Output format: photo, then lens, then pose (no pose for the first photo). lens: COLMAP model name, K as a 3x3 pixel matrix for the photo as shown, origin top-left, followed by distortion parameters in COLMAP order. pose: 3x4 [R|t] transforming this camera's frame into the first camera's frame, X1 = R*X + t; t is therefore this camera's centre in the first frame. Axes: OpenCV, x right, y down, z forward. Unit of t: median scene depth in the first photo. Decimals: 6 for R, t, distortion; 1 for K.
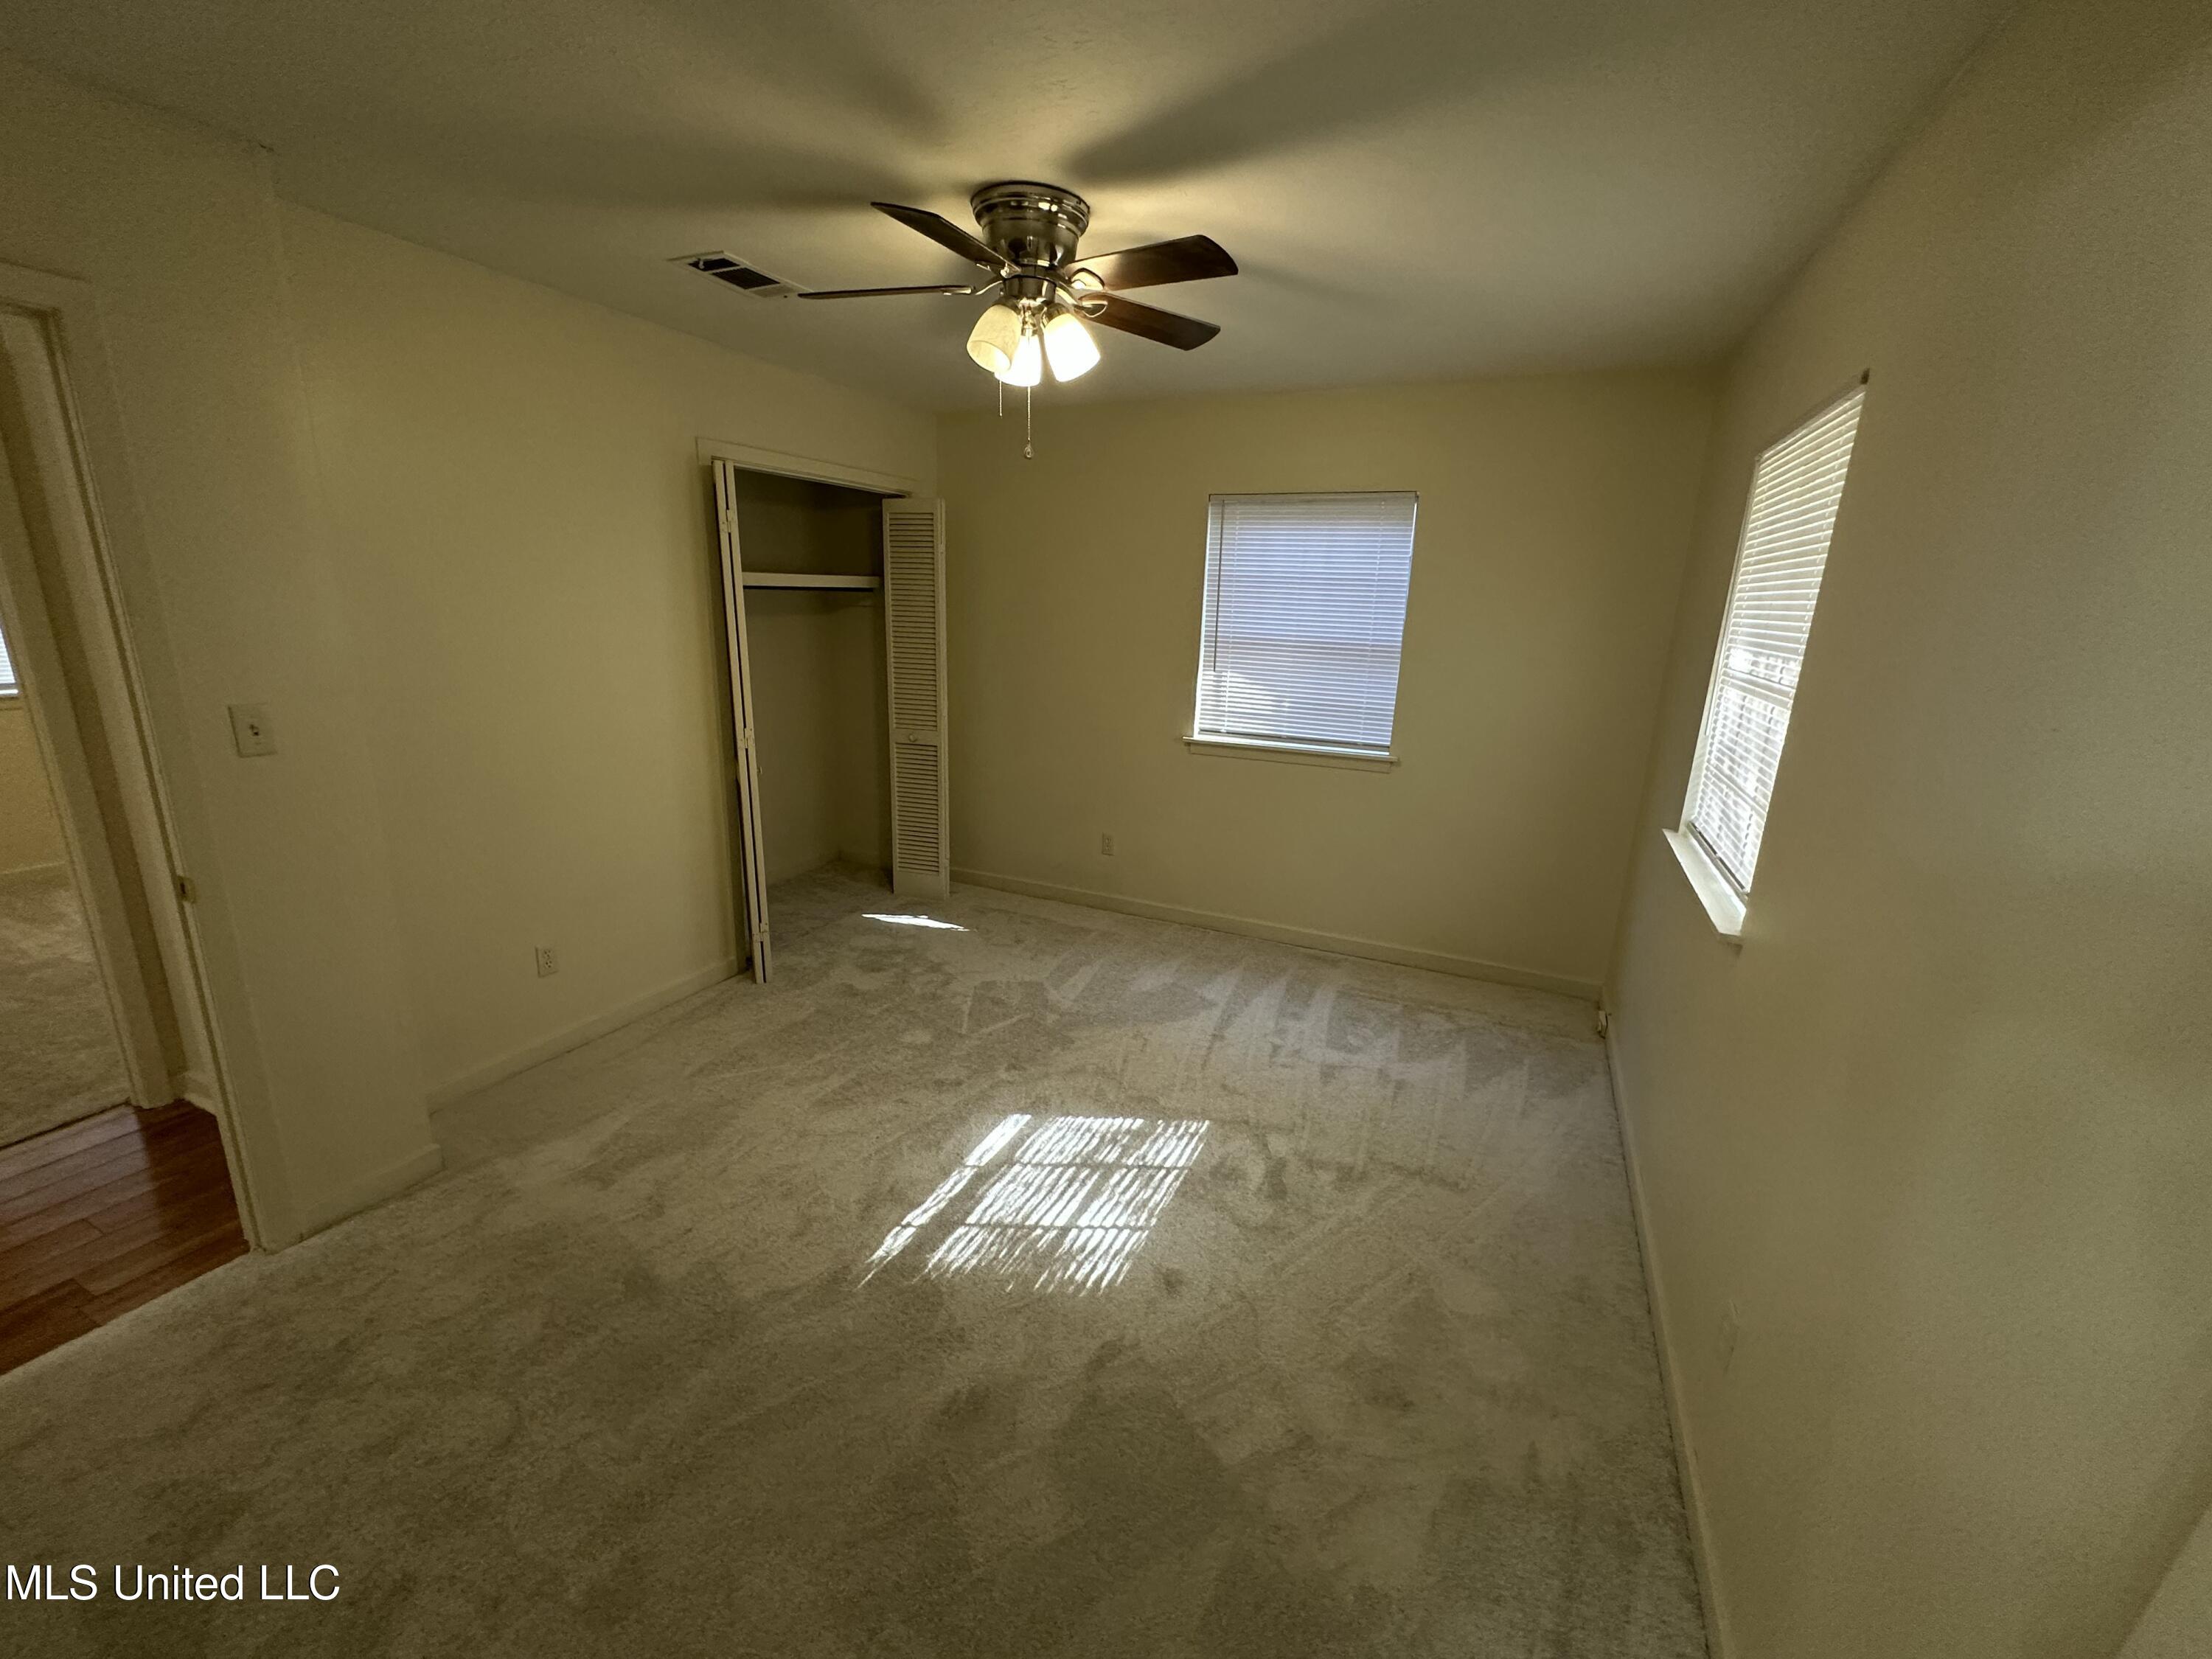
lens RADIAL K [[898.4, 0, 1106.0], [0, 898.4, 829.5], [0, 0, 1]] dist [0.000787, -0.000208]
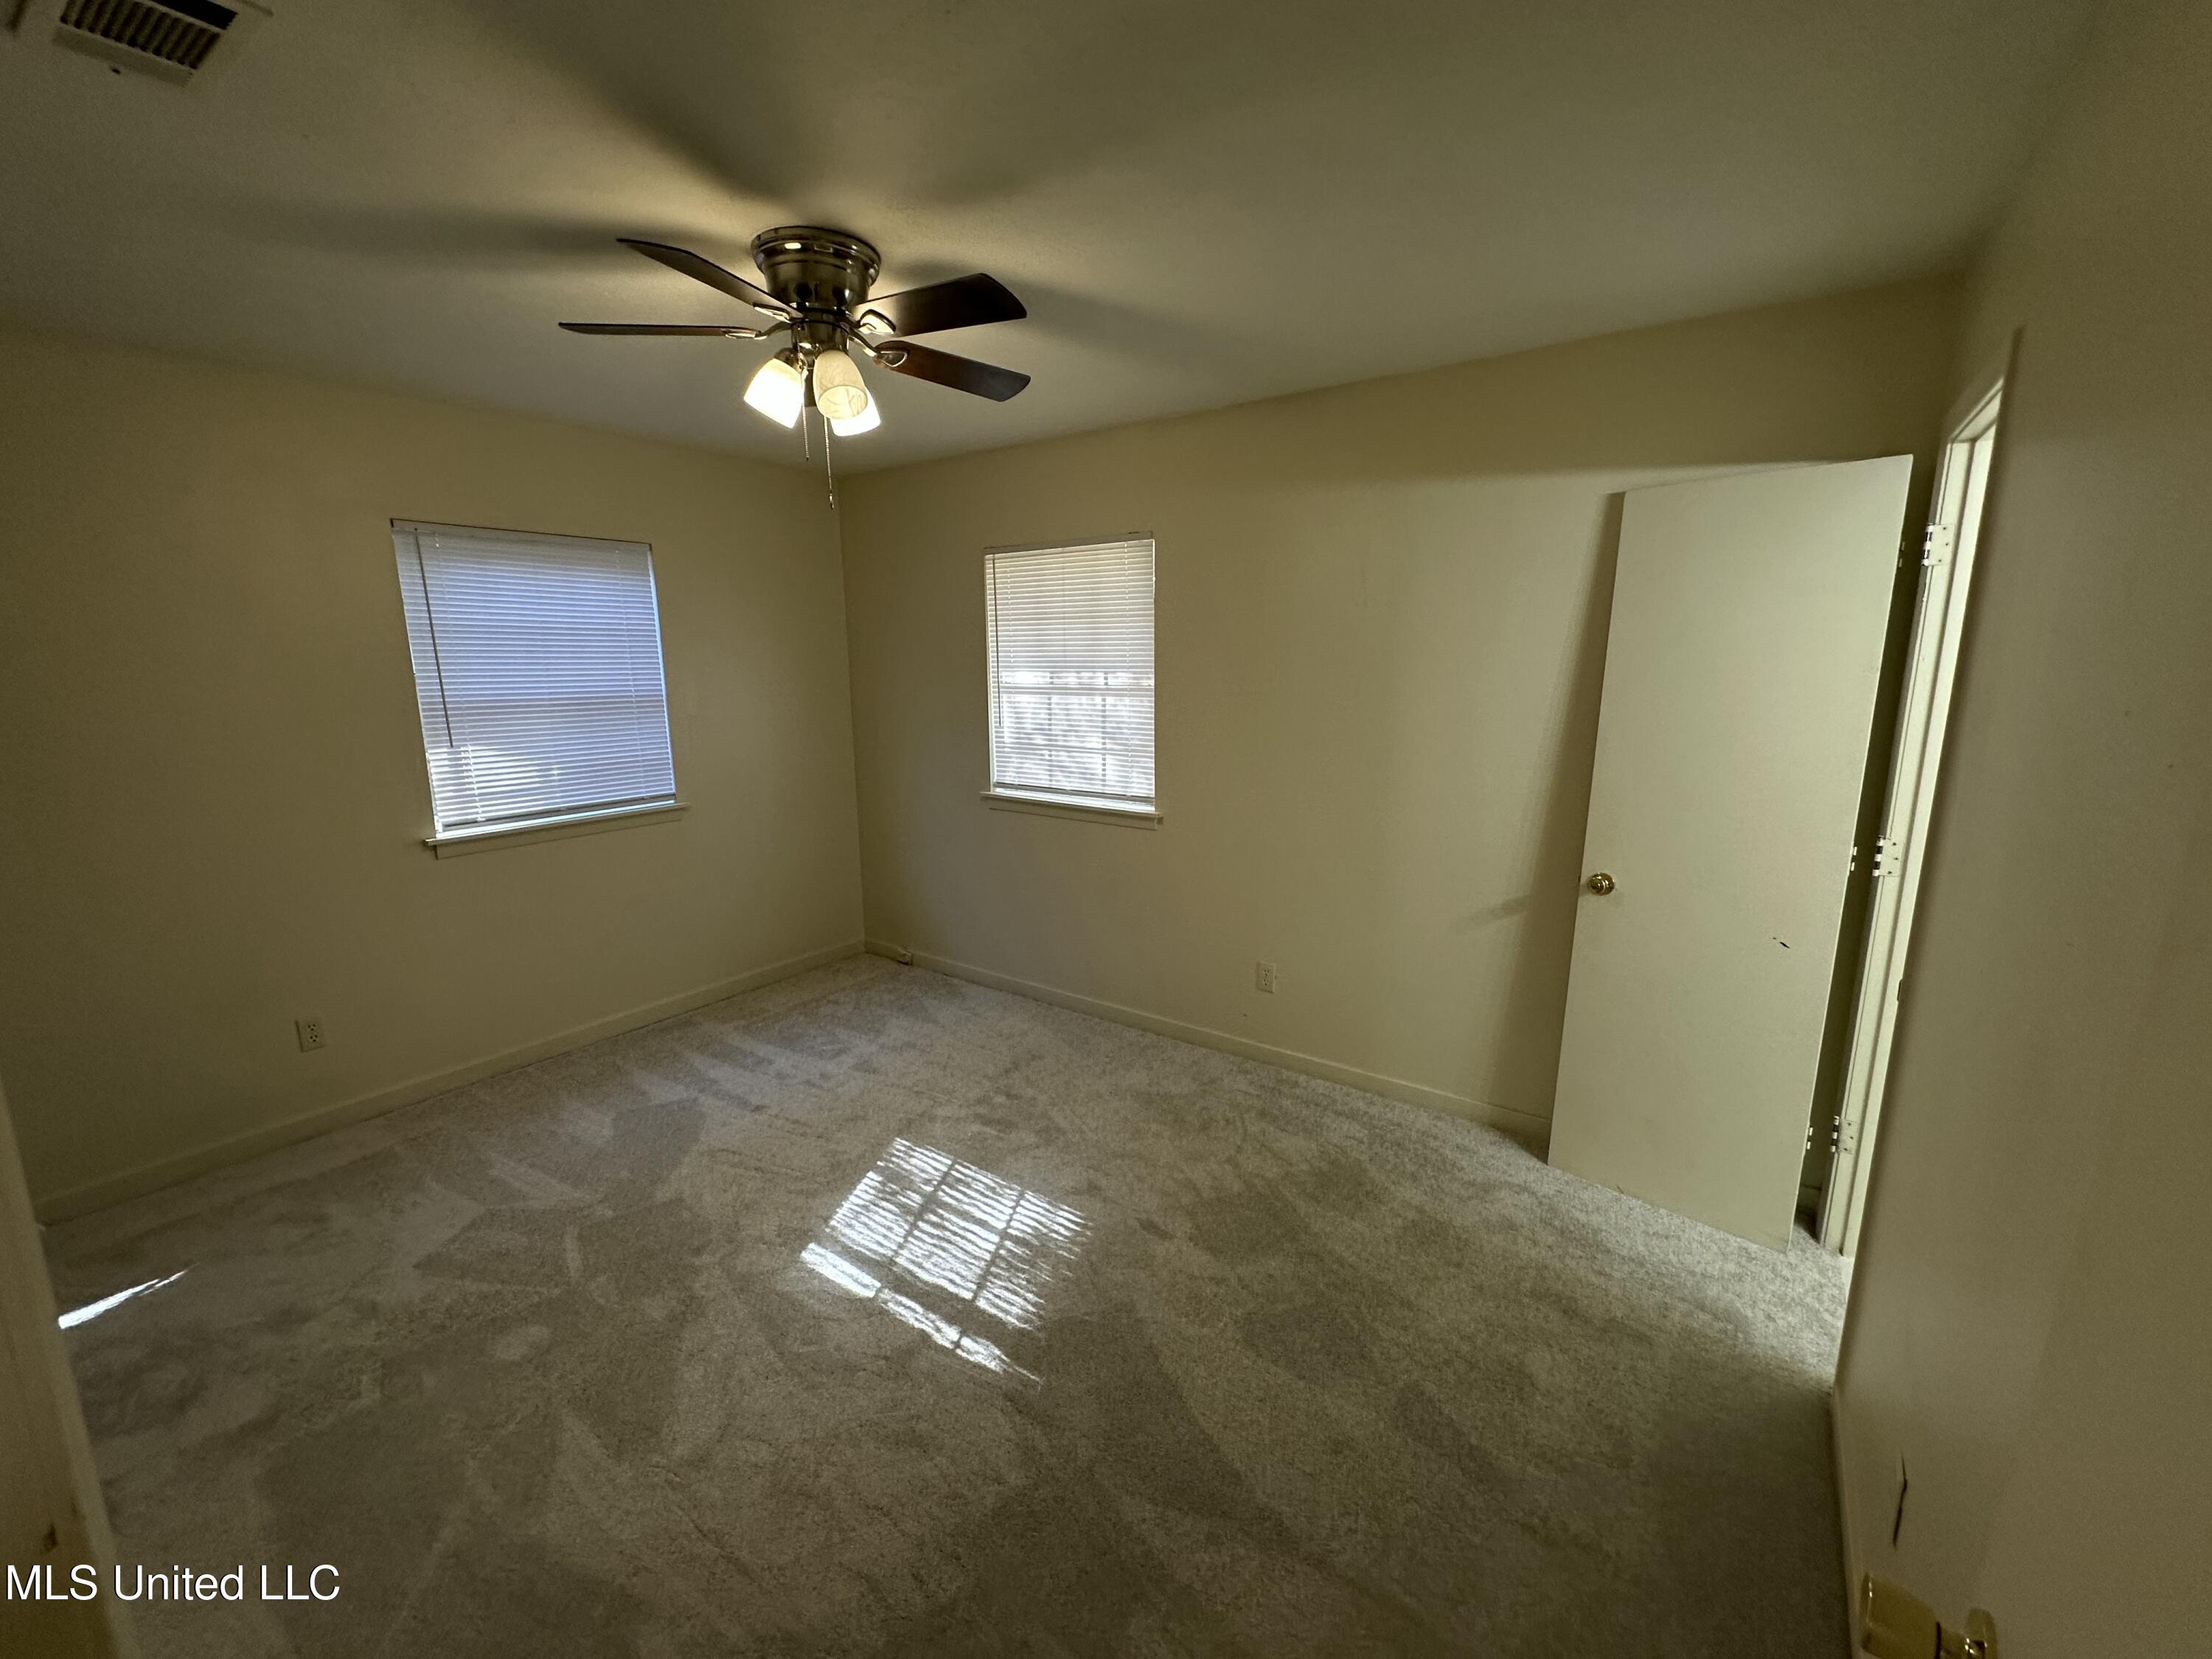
lens RADIAL K [[898.4, 0, 1106.0], [0, 898.4, 829.5], [0, 0, 1]] dist [0.000787, -0.000208]
pose [[0.187605, -0.218374, 0.957662, -0.610548], [0.260753, 0.951064, 0.165788, -0.103834], [-0.947002, 0.218611, 0.235366, 0.344884]]
